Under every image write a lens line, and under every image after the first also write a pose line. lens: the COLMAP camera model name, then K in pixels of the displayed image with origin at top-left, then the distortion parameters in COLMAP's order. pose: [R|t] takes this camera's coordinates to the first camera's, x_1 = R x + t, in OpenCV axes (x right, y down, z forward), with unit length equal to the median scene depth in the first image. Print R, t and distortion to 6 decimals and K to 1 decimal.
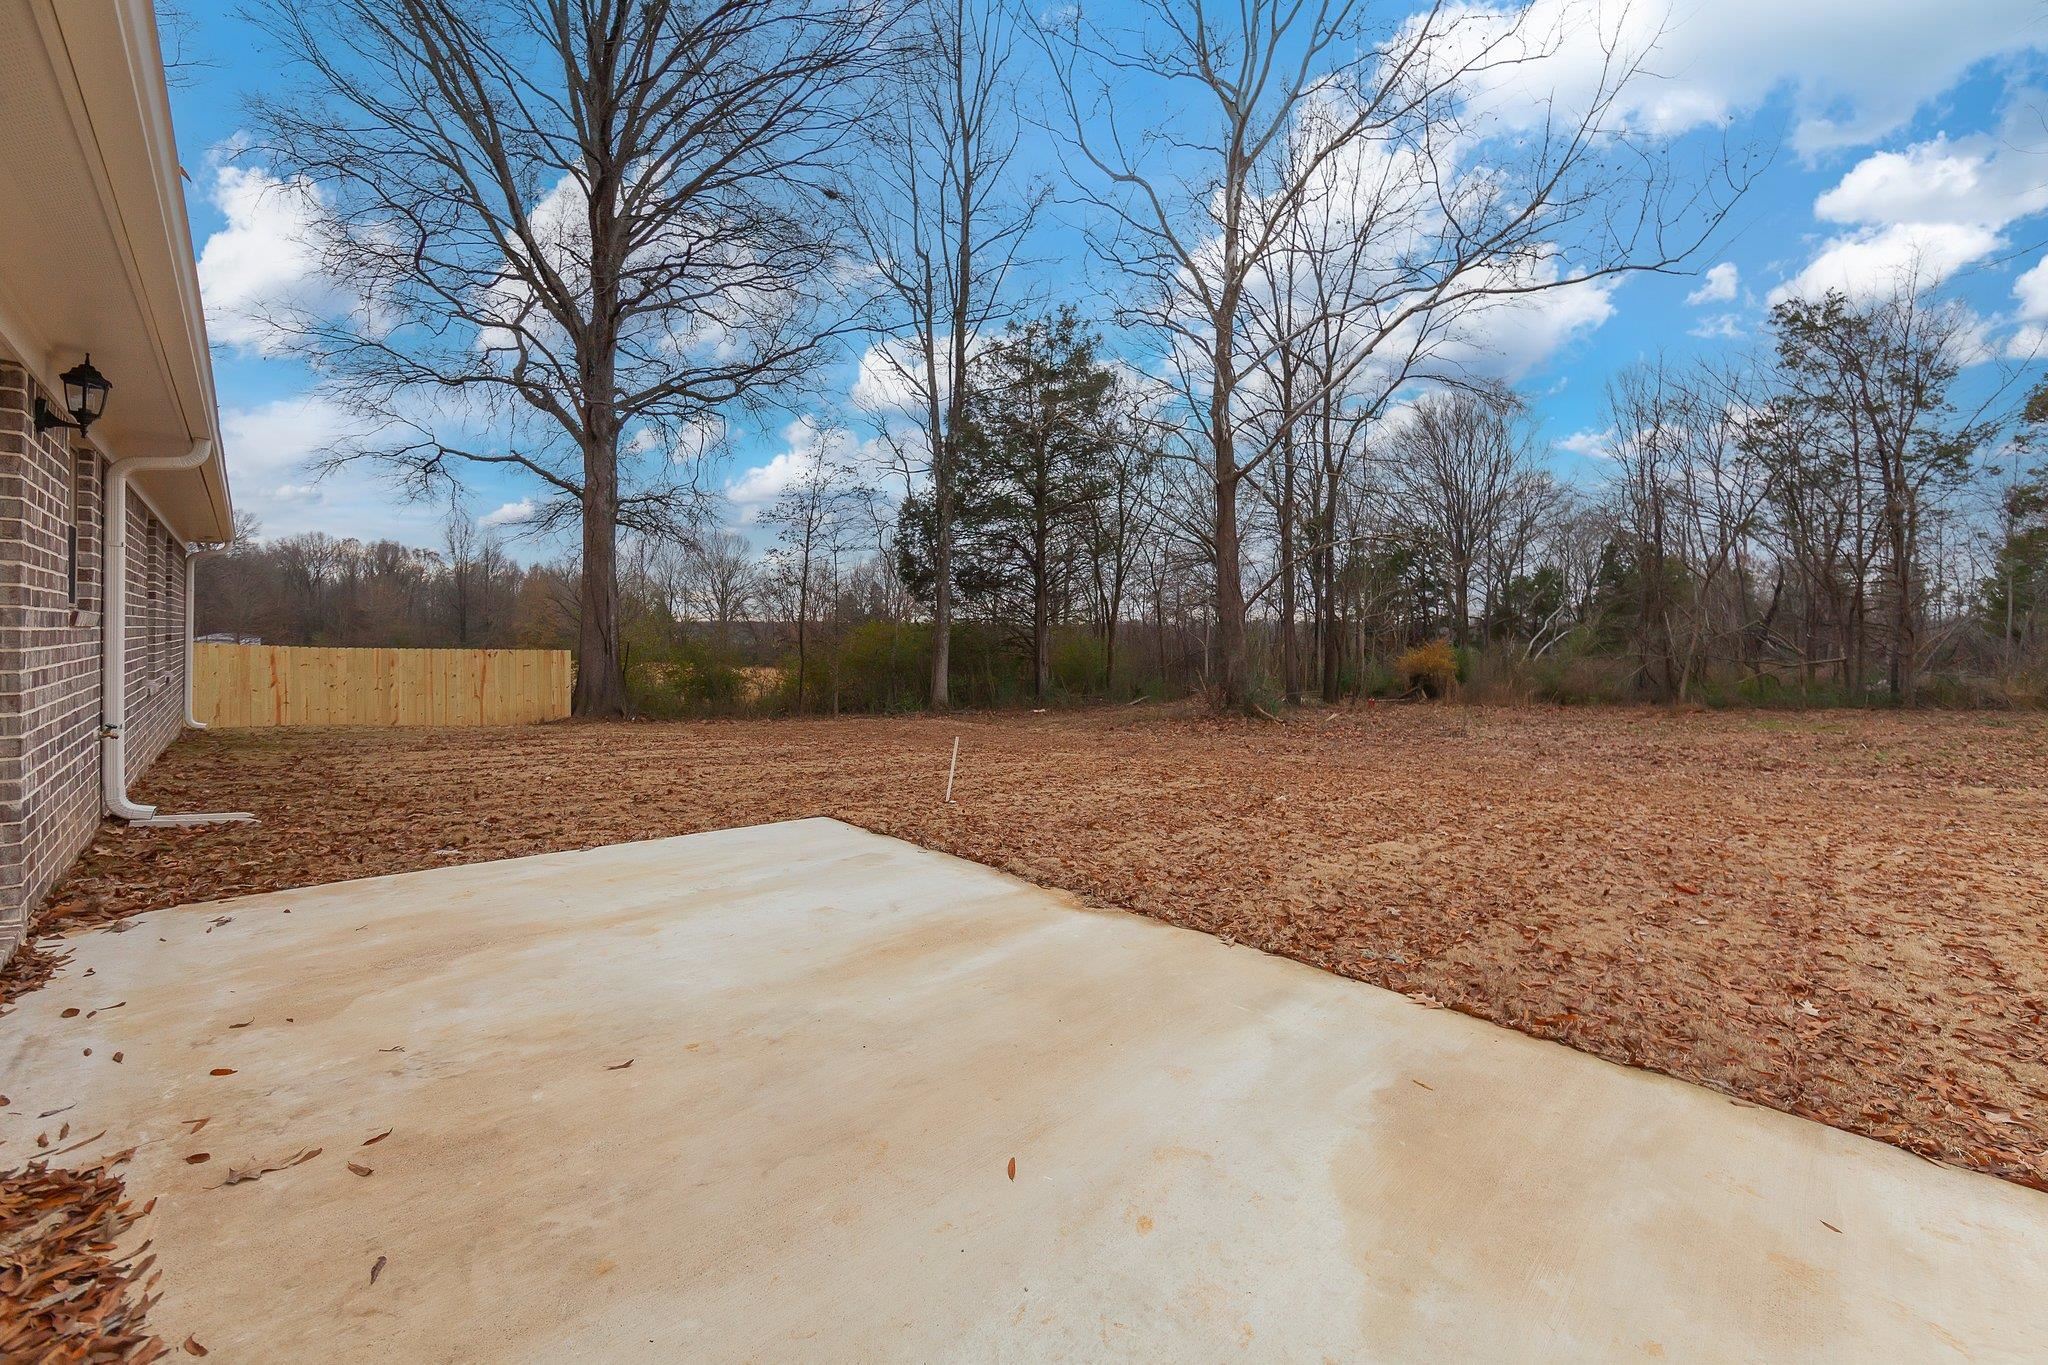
lens RADIAL K [[812.4, 0, 1043.2], [0, 812.4, 651.4], [0, 0, 1]] dist [-0.006397, 0.000205]
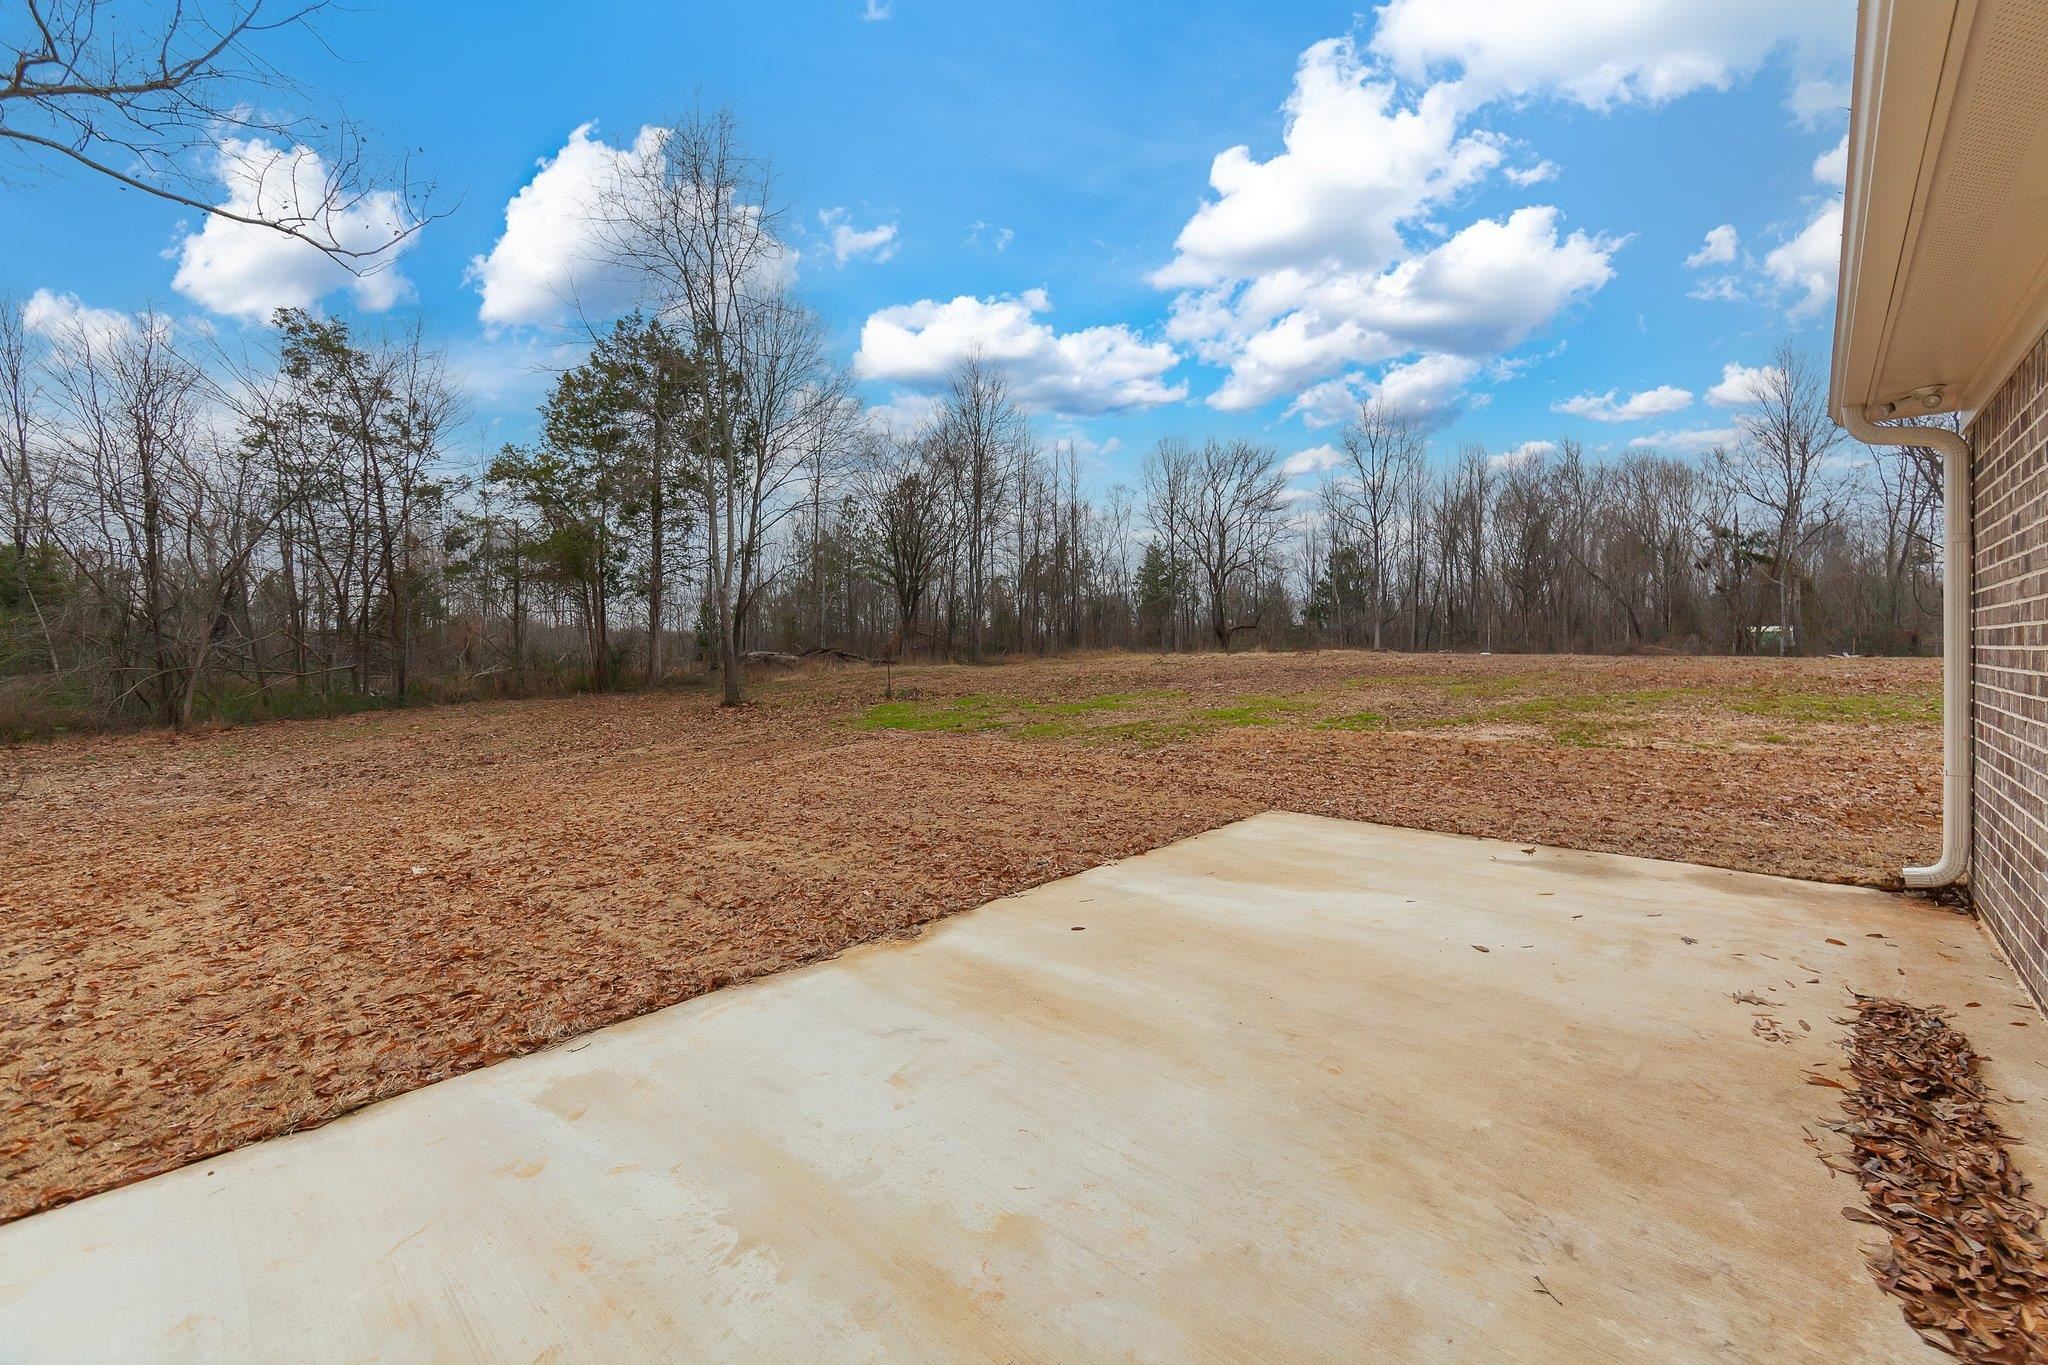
lens RADIAL K [[841.2, 0, 1056.4], [0, 841.2, 635.9], [0, 0, 1]] dist [-0.002903, -0.000001]
pose [[-0.068556, 0.007422, 0.997620, -1.101230], [0.028042, 0.999592, -0.005509, -0.023032], [-0.997253, 0.027597, -0.068736, 1.082895]]
